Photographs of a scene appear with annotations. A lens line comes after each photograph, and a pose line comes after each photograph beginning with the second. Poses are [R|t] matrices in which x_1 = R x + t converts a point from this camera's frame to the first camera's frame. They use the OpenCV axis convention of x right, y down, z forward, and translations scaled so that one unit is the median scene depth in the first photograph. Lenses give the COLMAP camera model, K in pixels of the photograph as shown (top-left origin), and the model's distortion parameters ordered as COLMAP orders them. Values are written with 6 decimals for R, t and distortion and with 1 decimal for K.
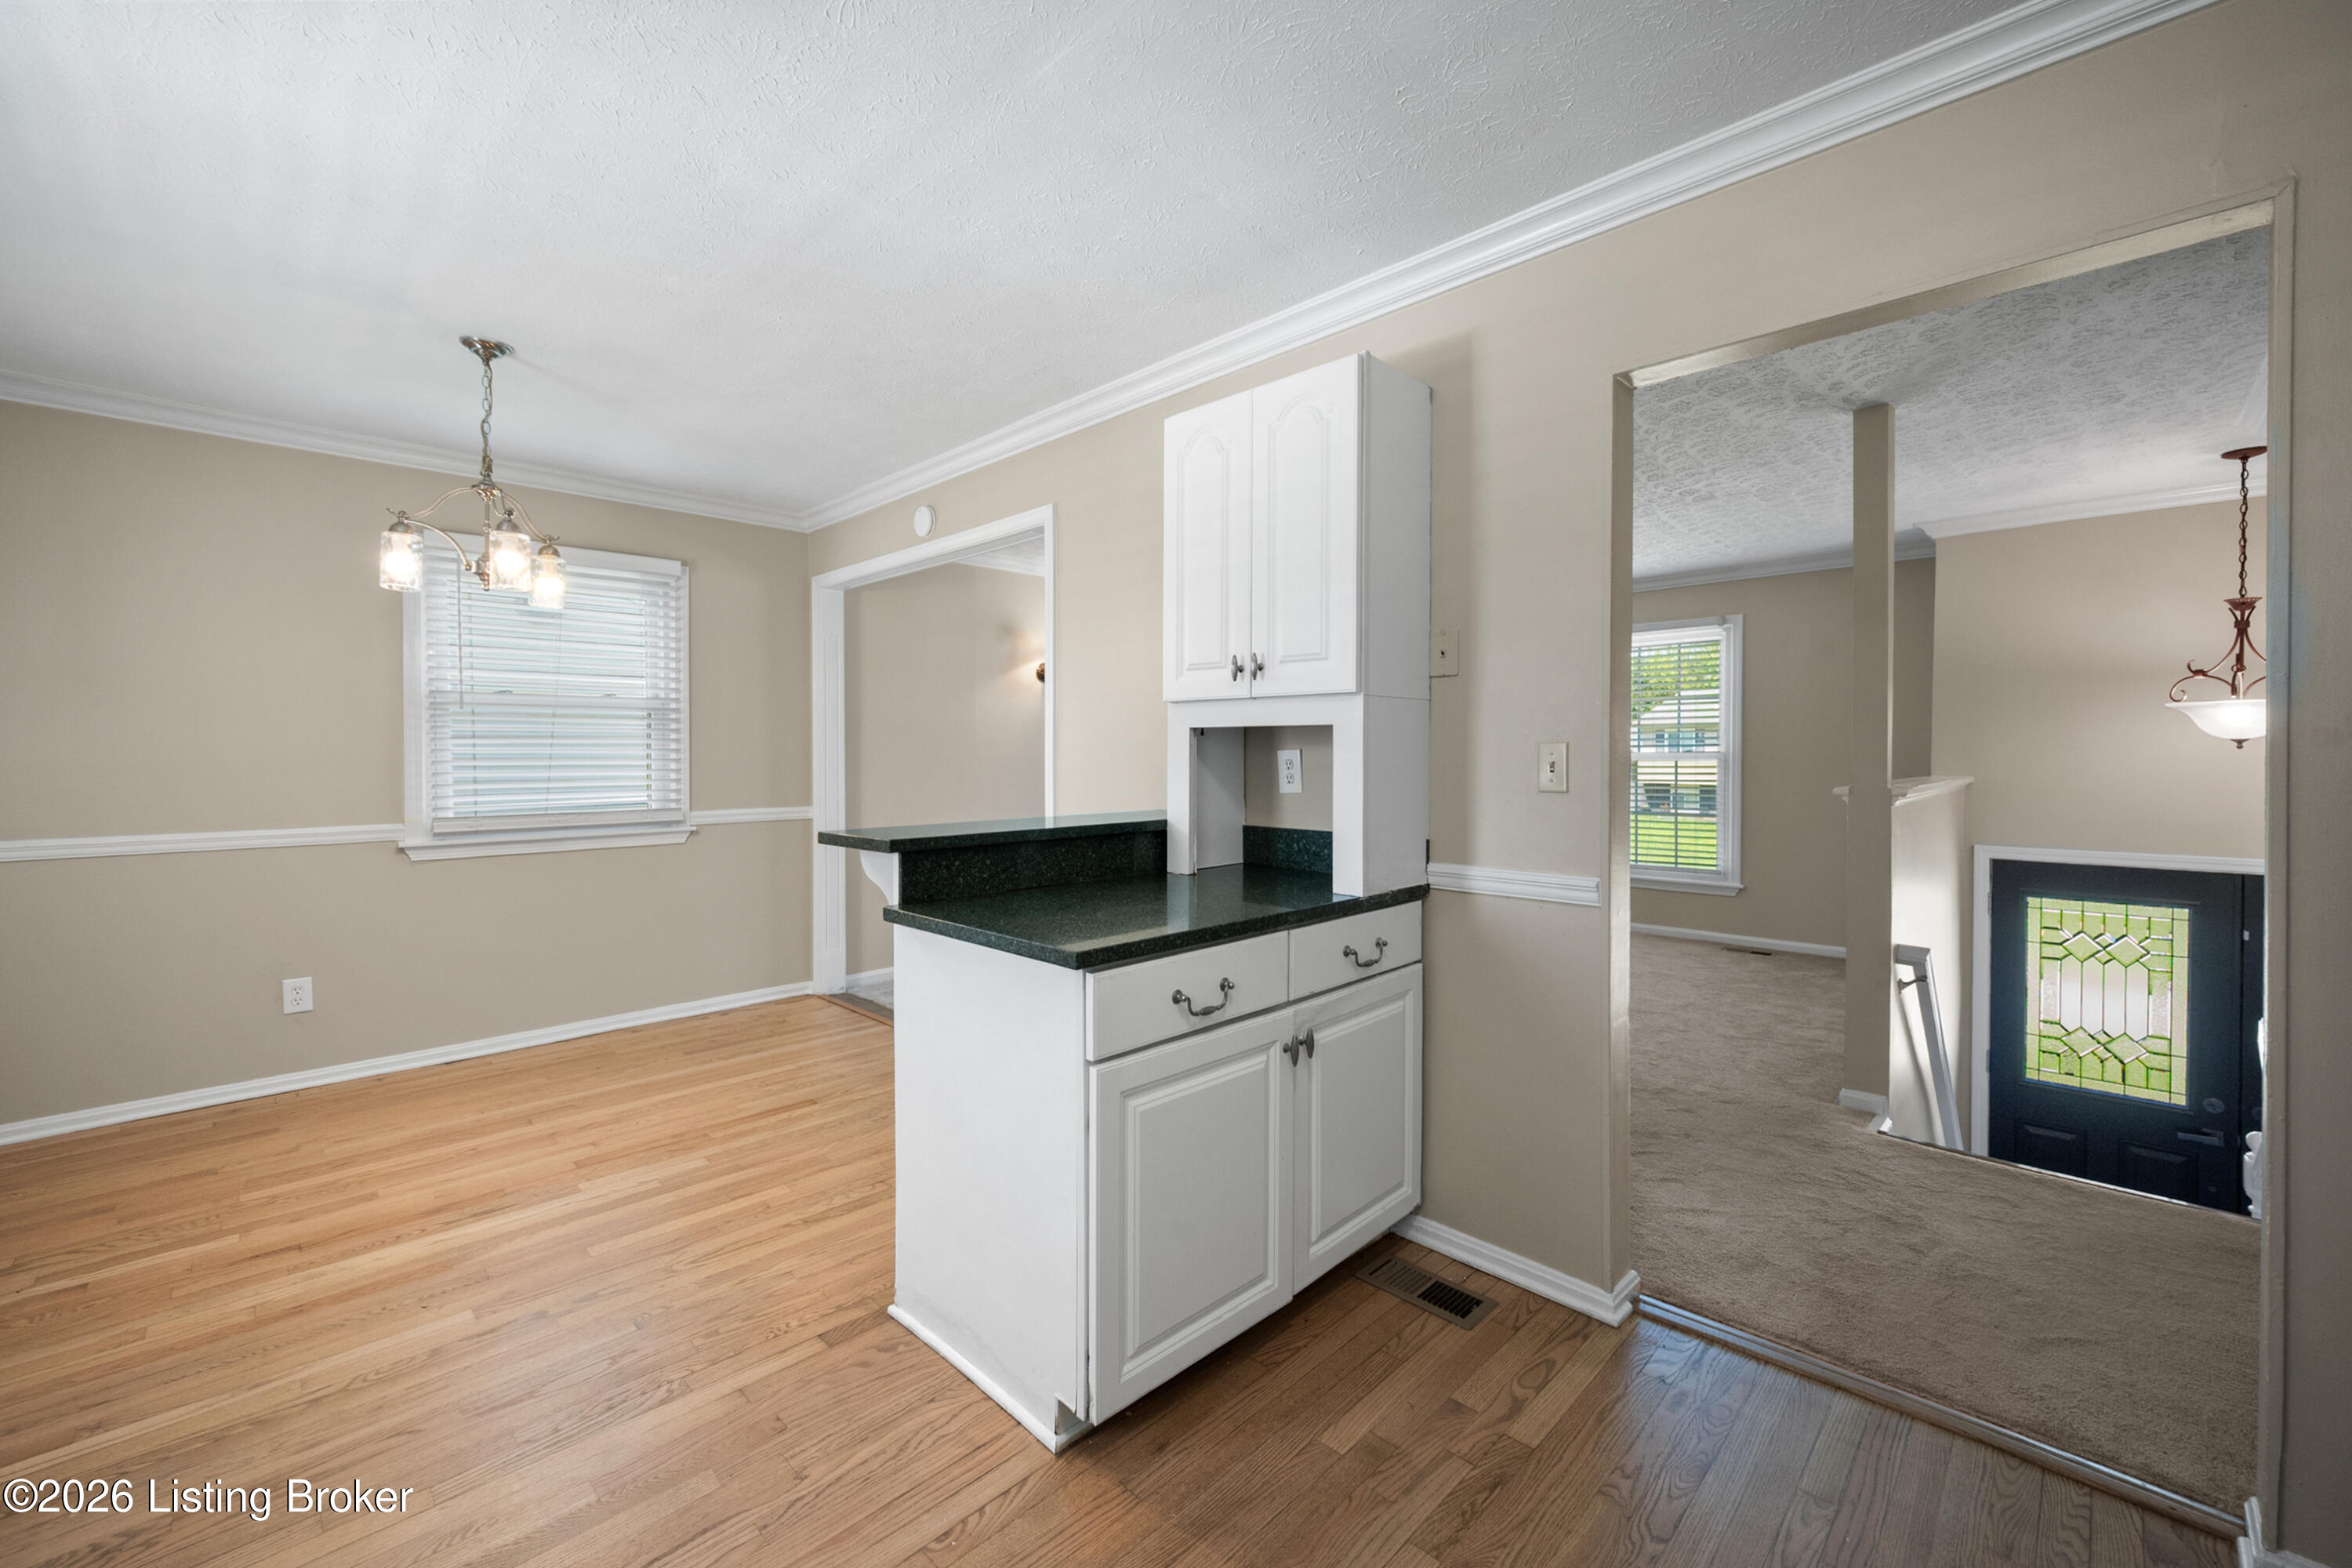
lens RADIAL K [[939.7, 0, 1178.4], [0, 939.7, 770.6], [0, 0, 1]] dist [0.000611, 0.000077]
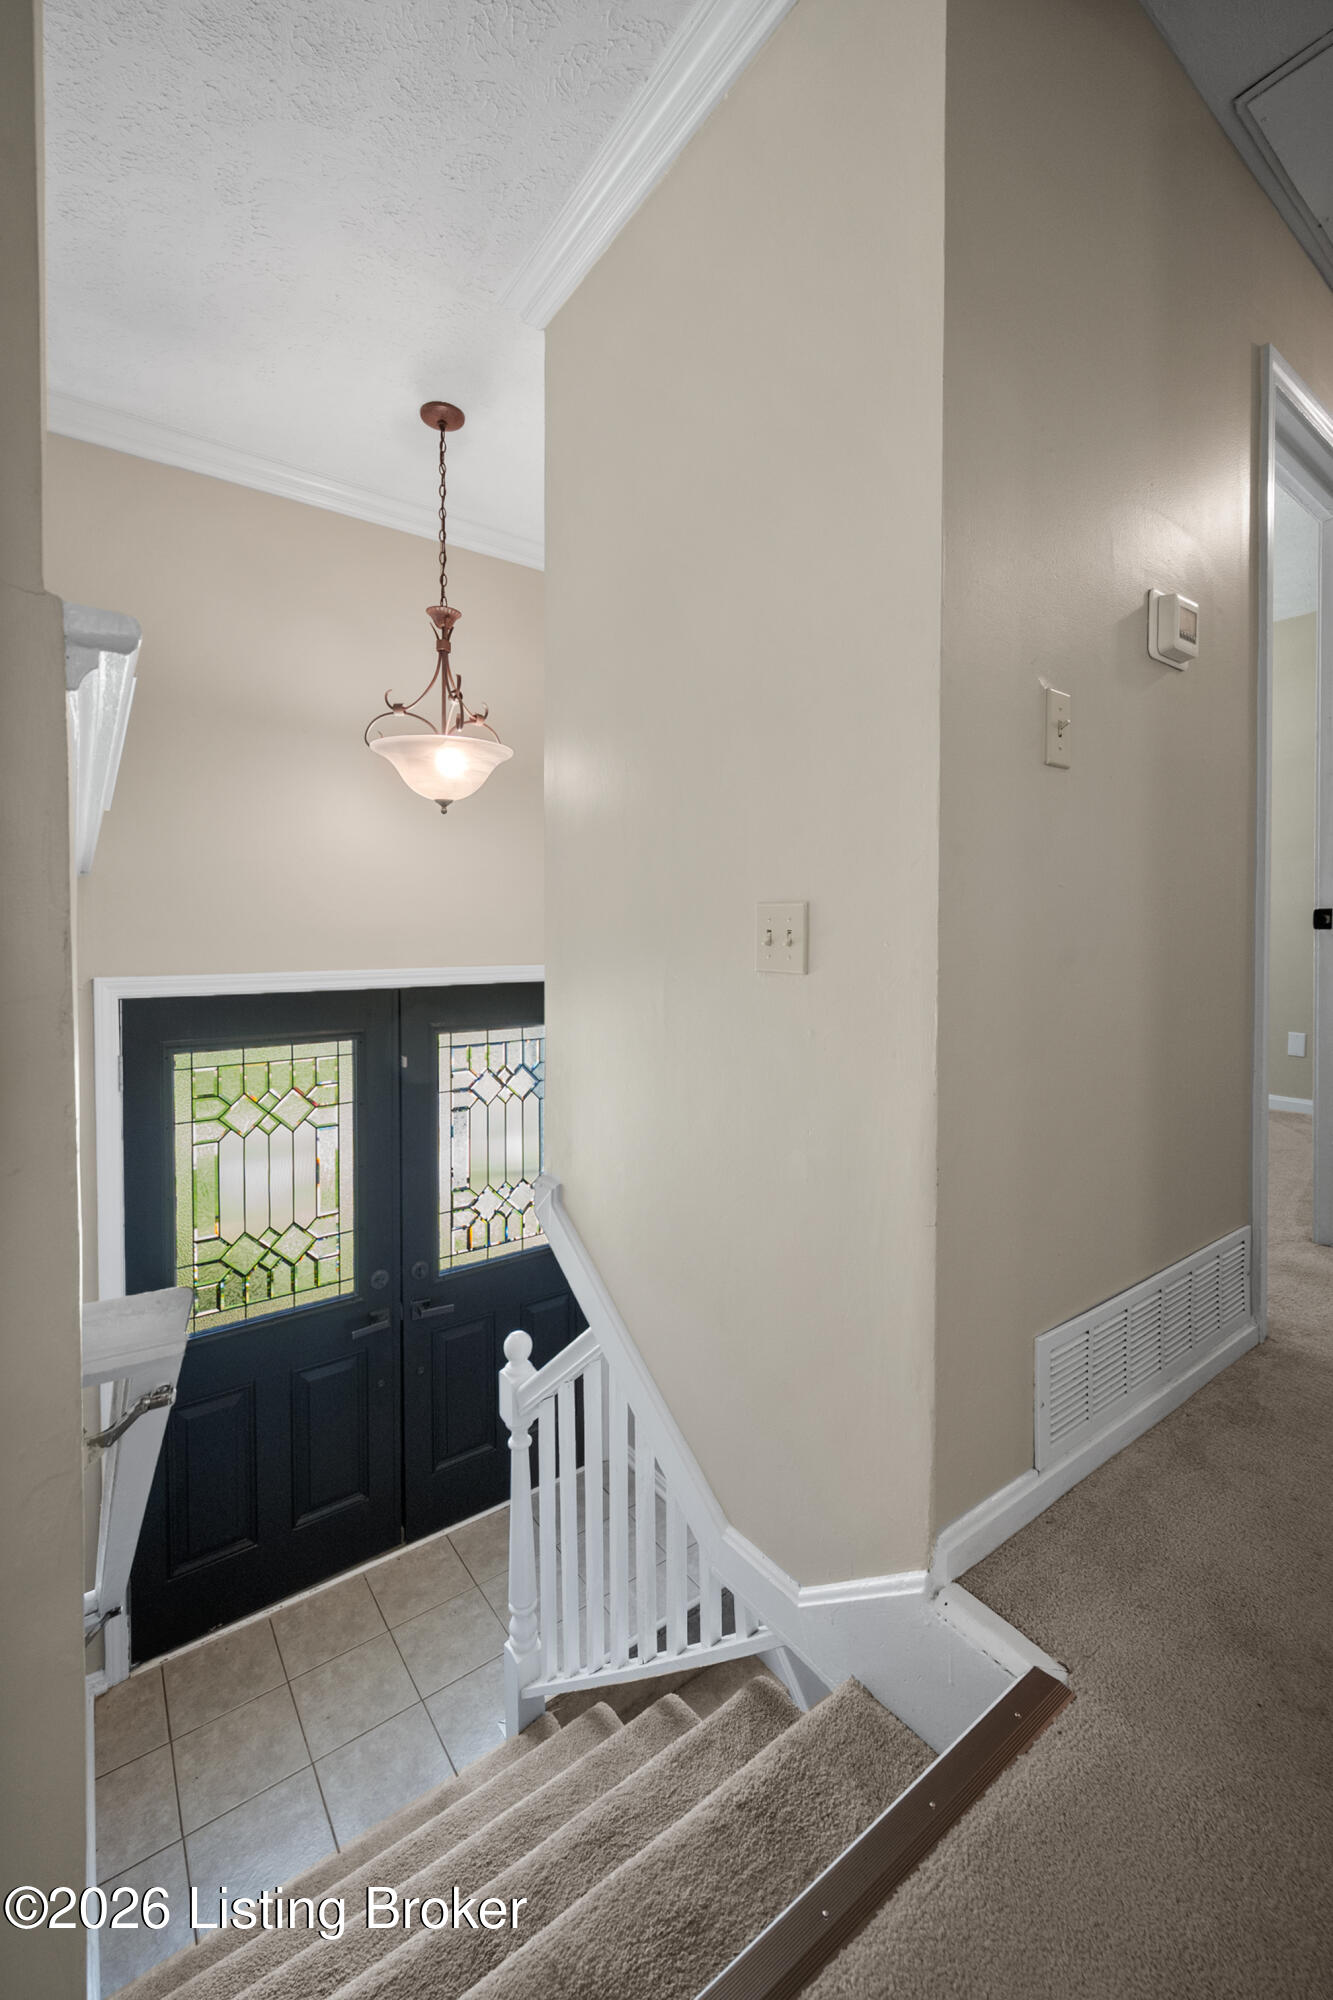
lens RADIAL K [[799.0, 0, 660.4], [0, 799.0, 952.1], [0, 0, 1]] dist [0.000611, 0.000077]
pose [[0.161108, -0.011543, 0.986869, 0.753237], [0.020922, 0.999747, 0.008278, 0.121350], [-0.986715, 0.019314, 0.161309, 1.040529]]
